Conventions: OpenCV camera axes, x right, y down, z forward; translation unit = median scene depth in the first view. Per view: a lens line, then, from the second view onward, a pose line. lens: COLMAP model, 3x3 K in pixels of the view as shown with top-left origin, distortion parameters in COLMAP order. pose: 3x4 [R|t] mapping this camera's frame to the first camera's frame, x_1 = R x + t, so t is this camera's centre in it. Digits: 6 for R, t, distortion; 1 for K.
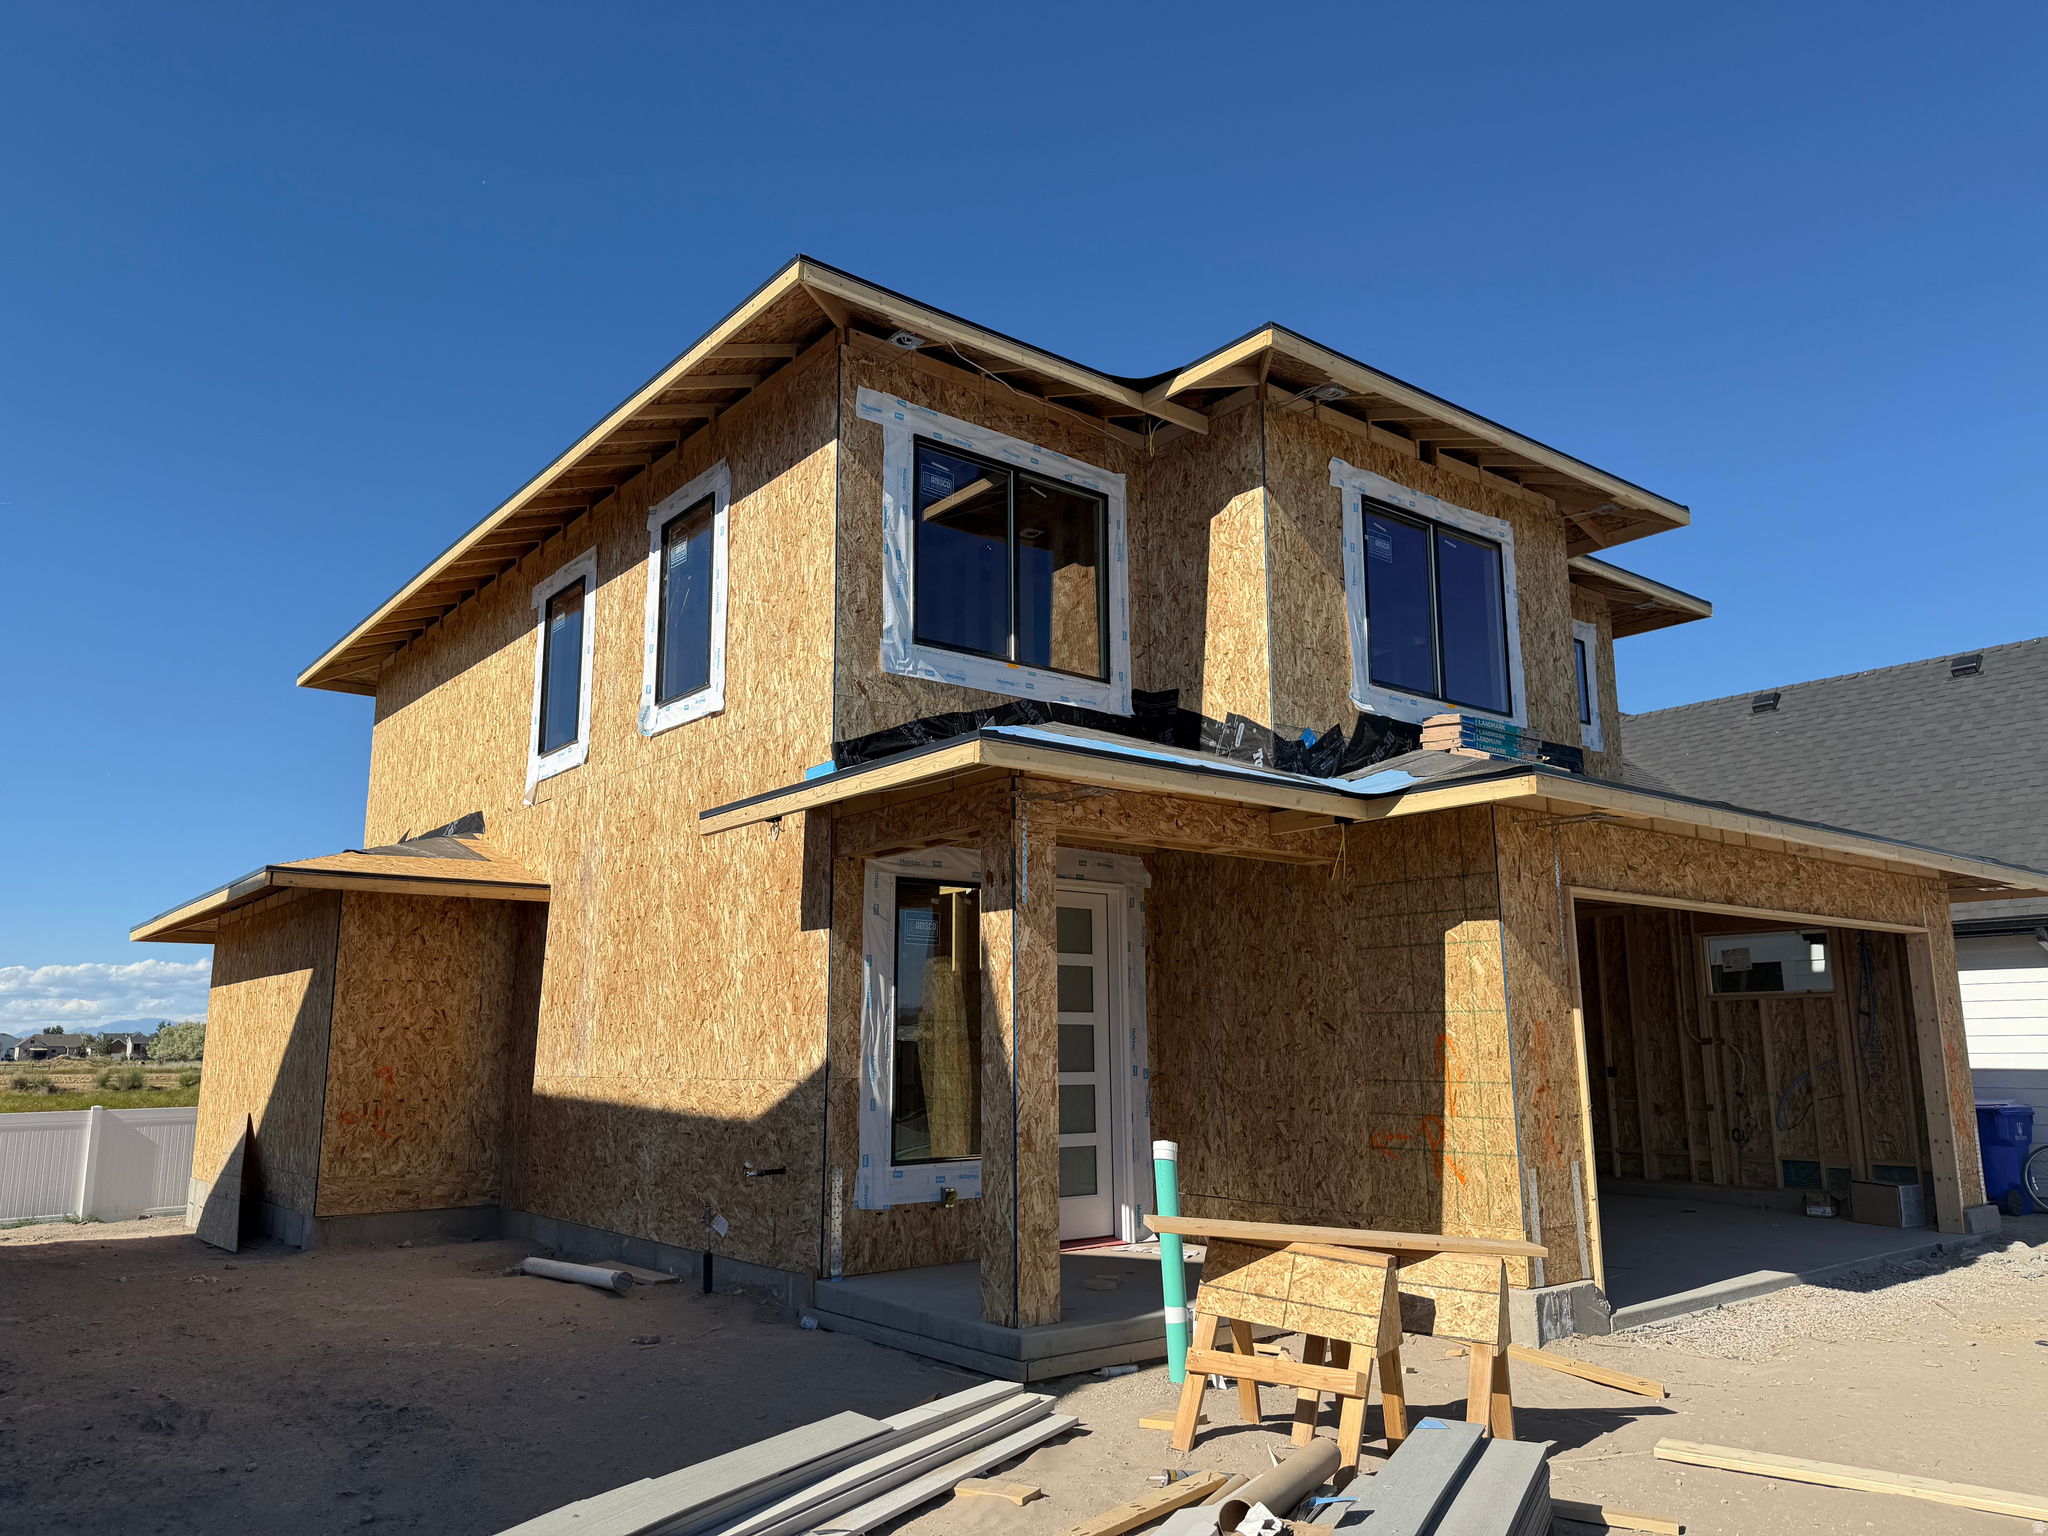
lens RADIAL K [[1414.7, 0, 1024.0], [0, 1414.7, 768.0], [0, 0, 1]] dist [0.189980, -0.348279]
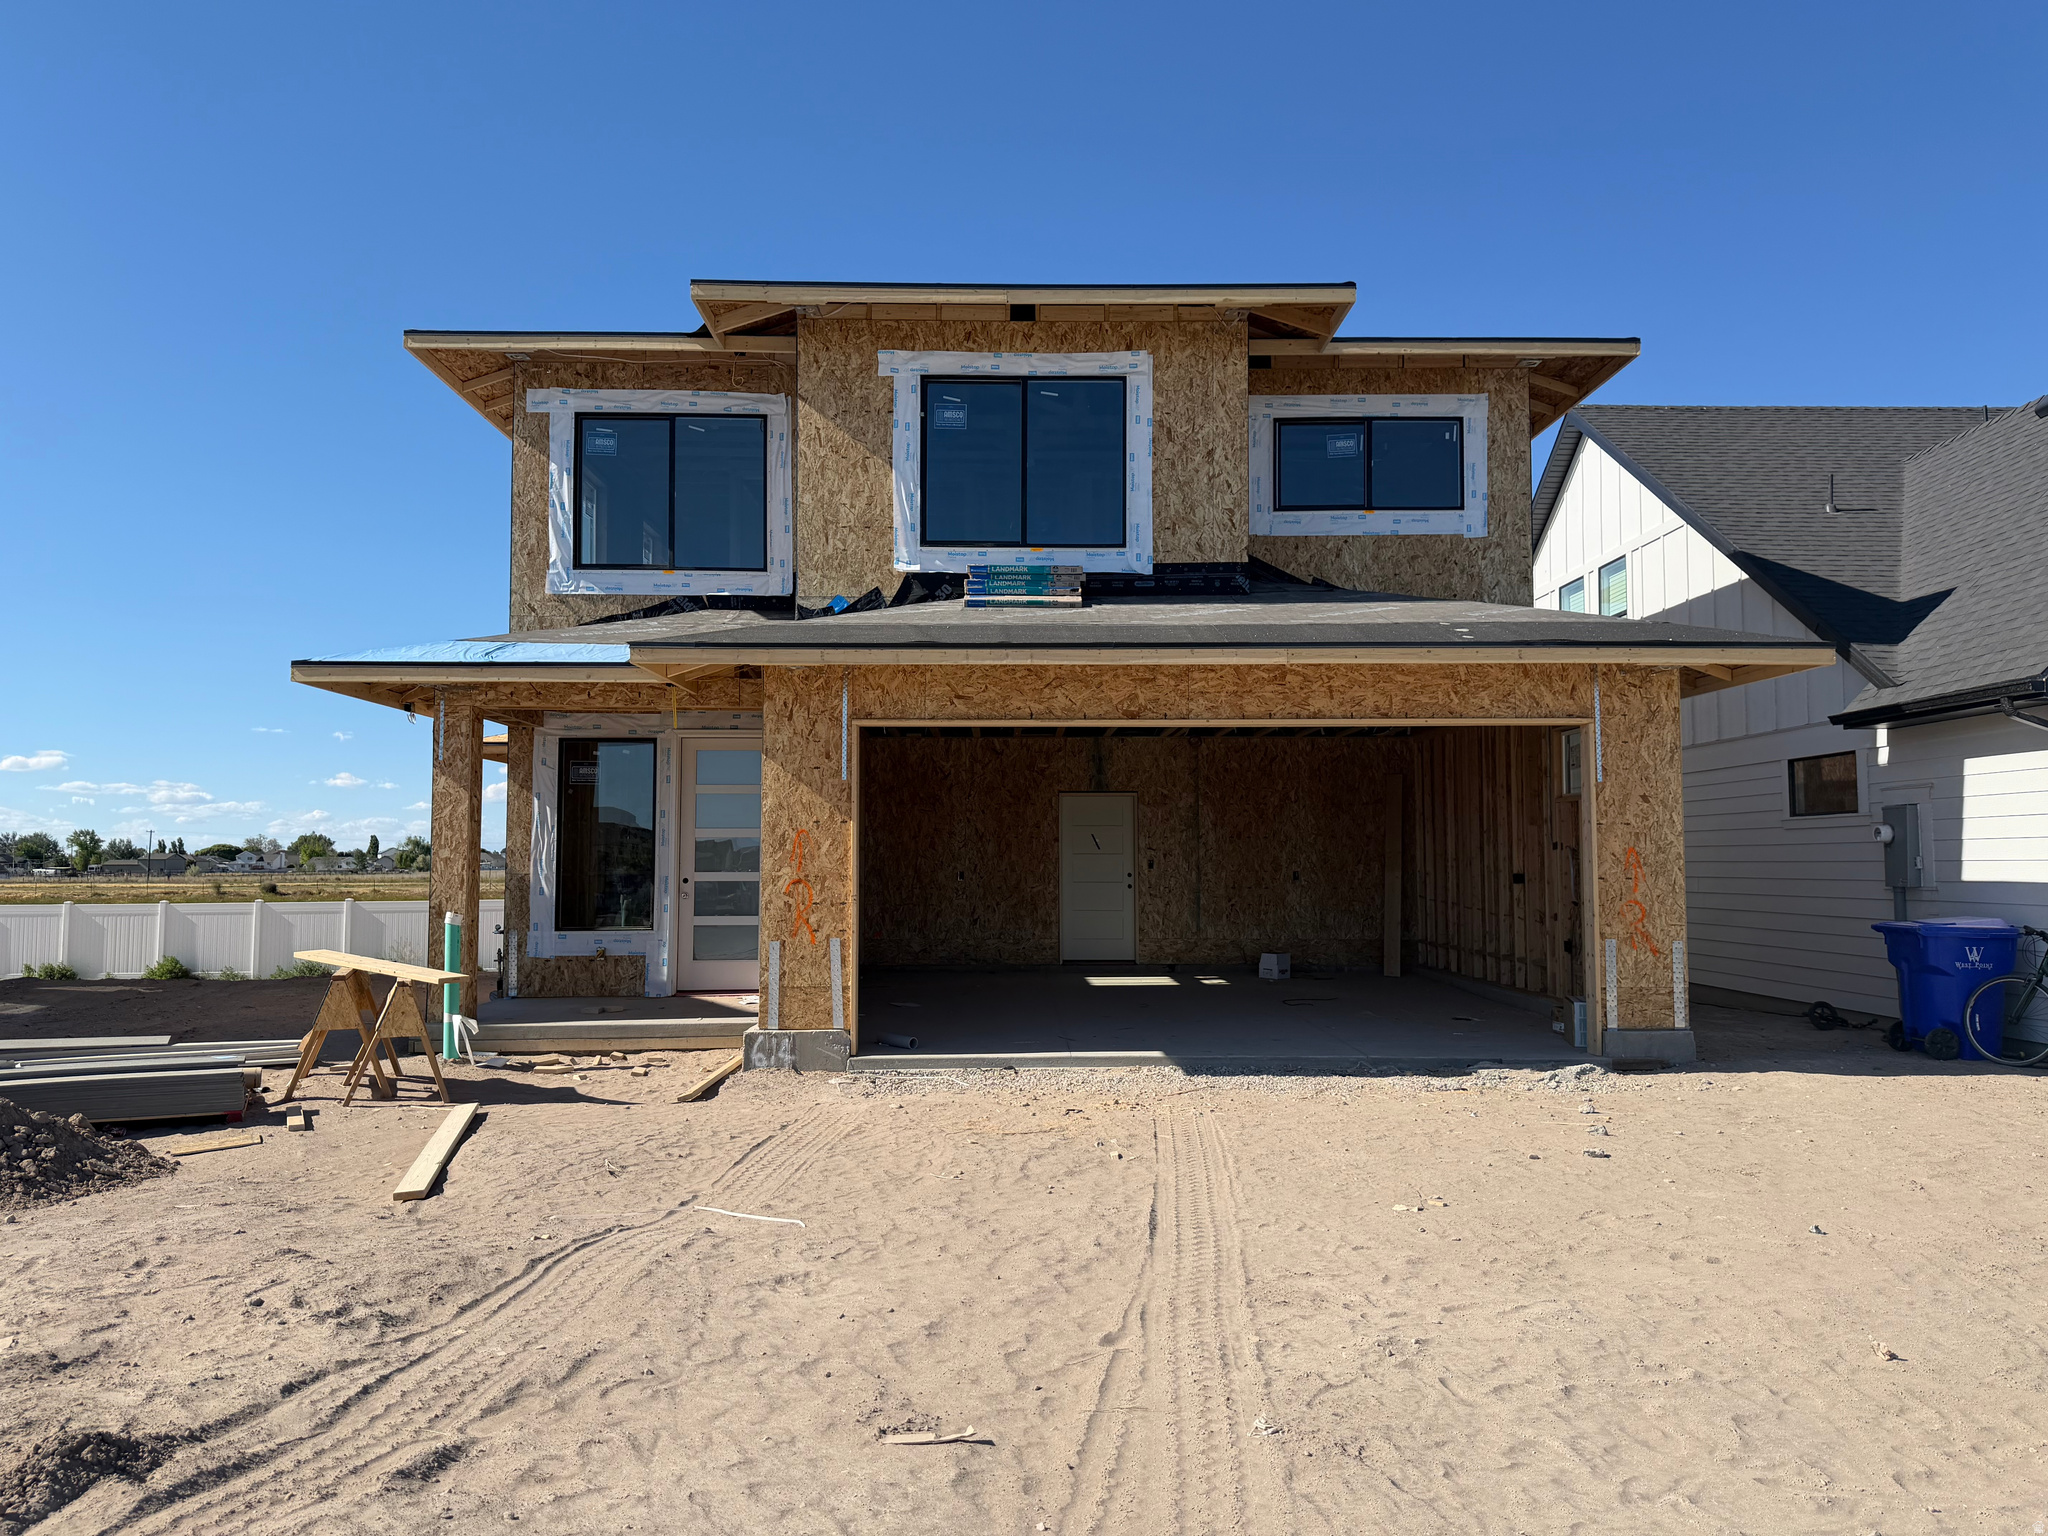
lens RADIAL K [[1414.7, 0, 1024.0], [0, 1414.7, 768.0], [0, 0, 1]] dist [0.189980, -0.348279]
pose [[0.789548, -0.035750, -0.612647, 1.051137], [0.114342, 0.989390, 0.089623, 0.026723], [0.602943, -0.140813, 0.785259, 0.121460]]
